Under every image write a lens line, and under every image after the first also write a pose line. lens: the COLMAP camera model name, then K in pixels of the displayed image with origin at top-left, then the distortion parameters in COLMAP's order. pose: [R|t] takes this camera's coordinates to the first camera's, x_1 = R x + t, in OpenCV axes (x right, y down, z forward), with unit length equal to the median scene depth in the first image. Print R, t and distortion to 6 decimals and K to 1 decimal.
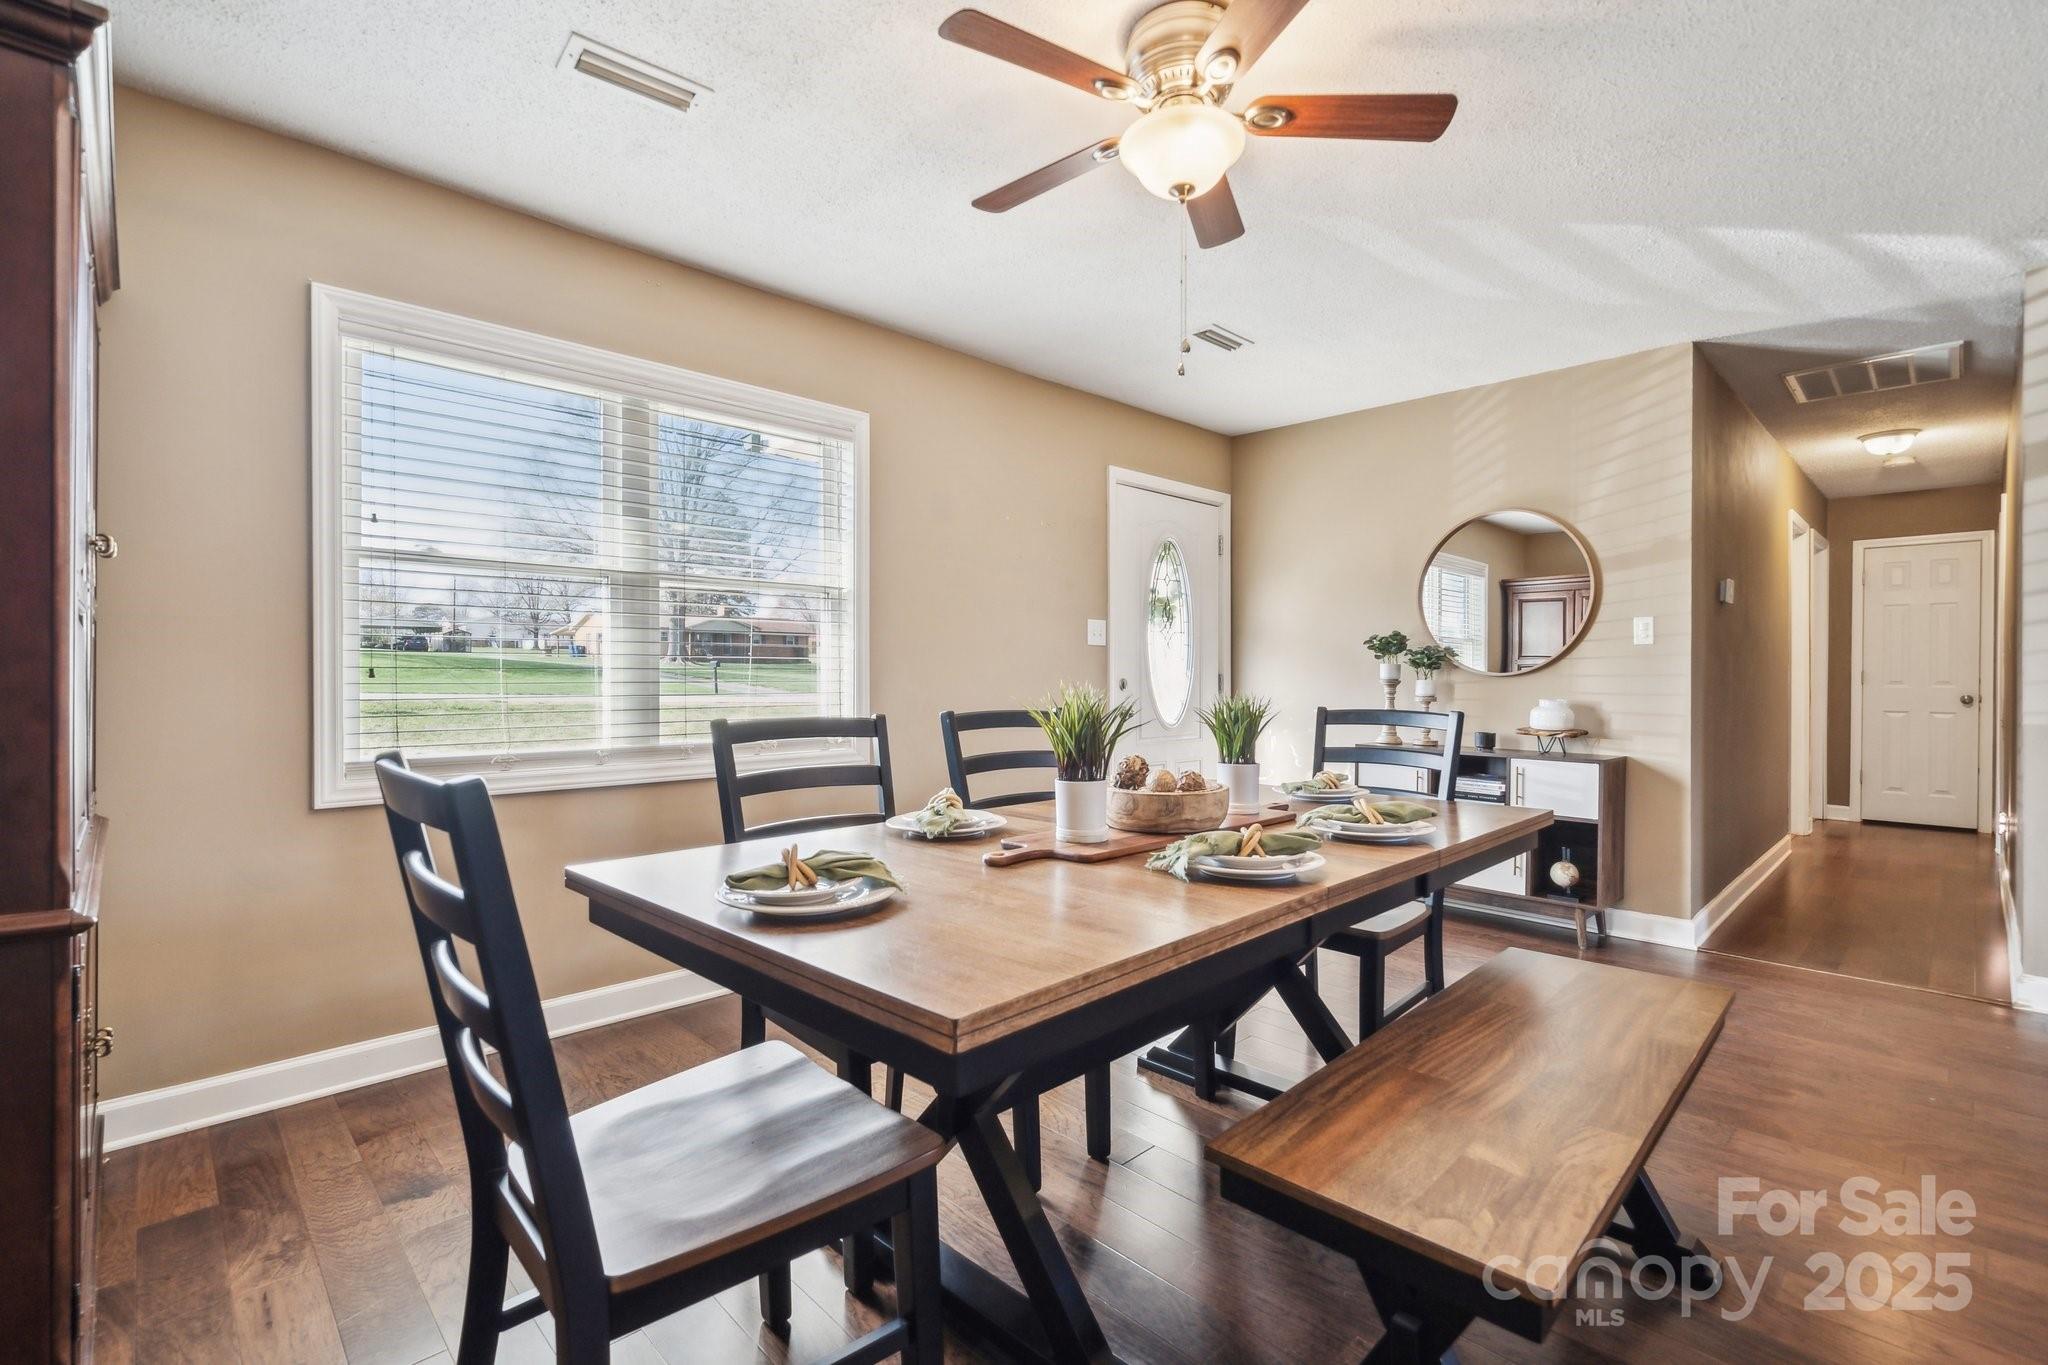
lens RADIAL K [[916.7, 0, 1030.8], [0, 916.7, 678.9], [0, 0, 1]] dist [-0.000199, 0.000174]
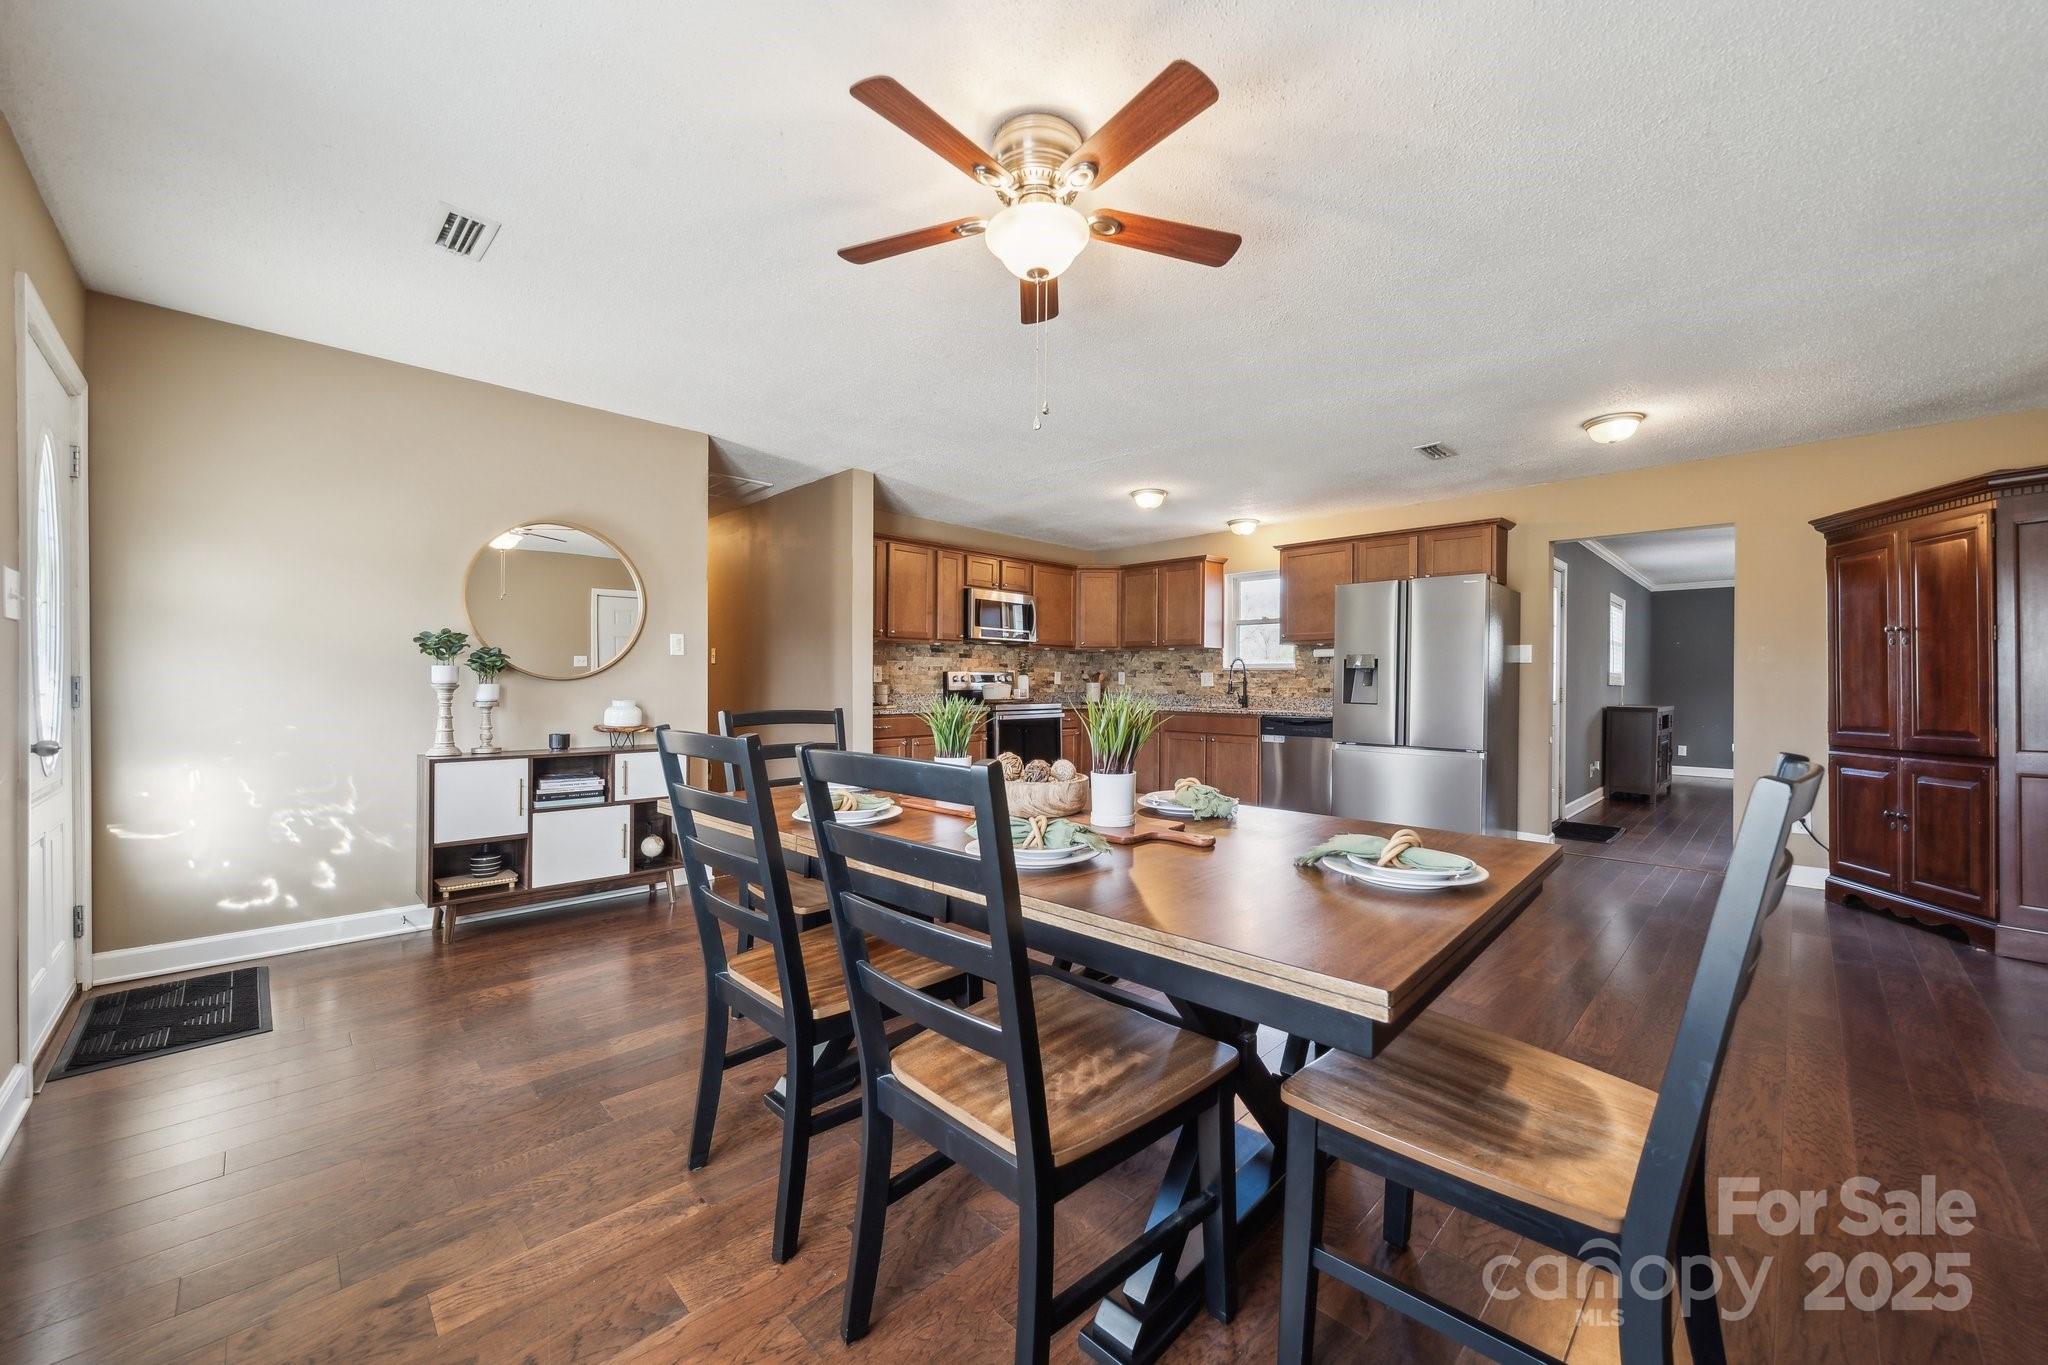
lens RADIAL K [[769.1, 0, 1030.1], [0, 769.1, 677.9], [0, 0, 1]] dist [0.000861, 0.000065]
pose [[-0.008874, 0.003289, 0.999955, -0.419350], [0.000711, 0.999994, -0.003283, -0.001358], [-0.999960, 0.000681, -0.008876, 0.525472]]
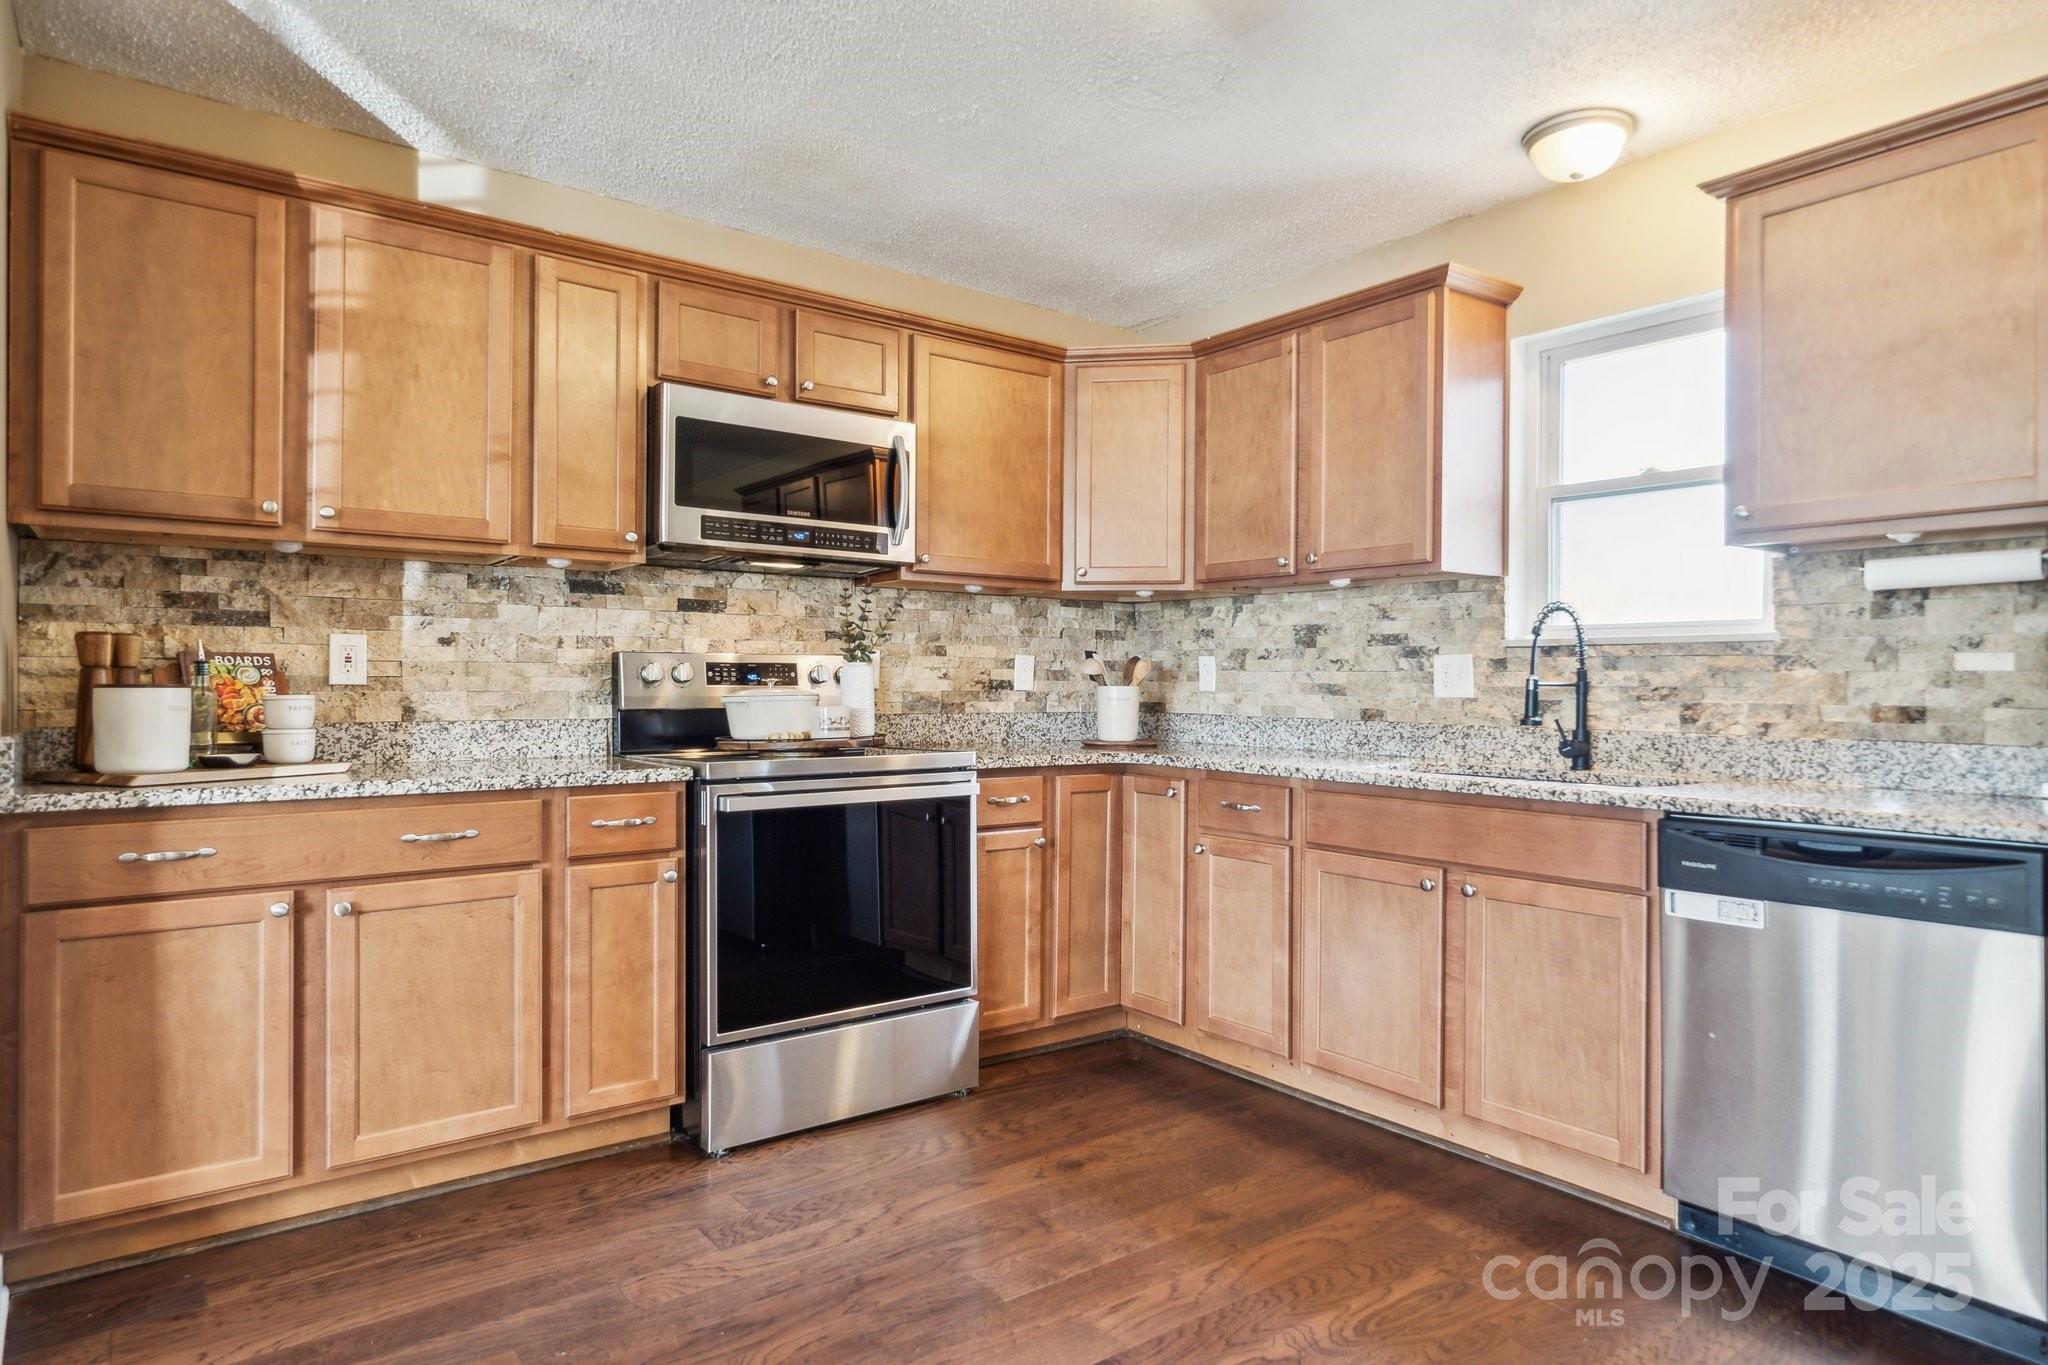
lens RADIAL K [[1189.7, 0, 1032.0], [0, 1189.7, 681.6], [0, 0, 1]] dist [-0.000583, -0.000800]
pose [[0.123086, -0.000434, 0.992396, 0.478031], [0.001612, 0.999999, 0.000238, 0.000122], [-0.992395, 0.001571, 0.123087, 0.293014]]
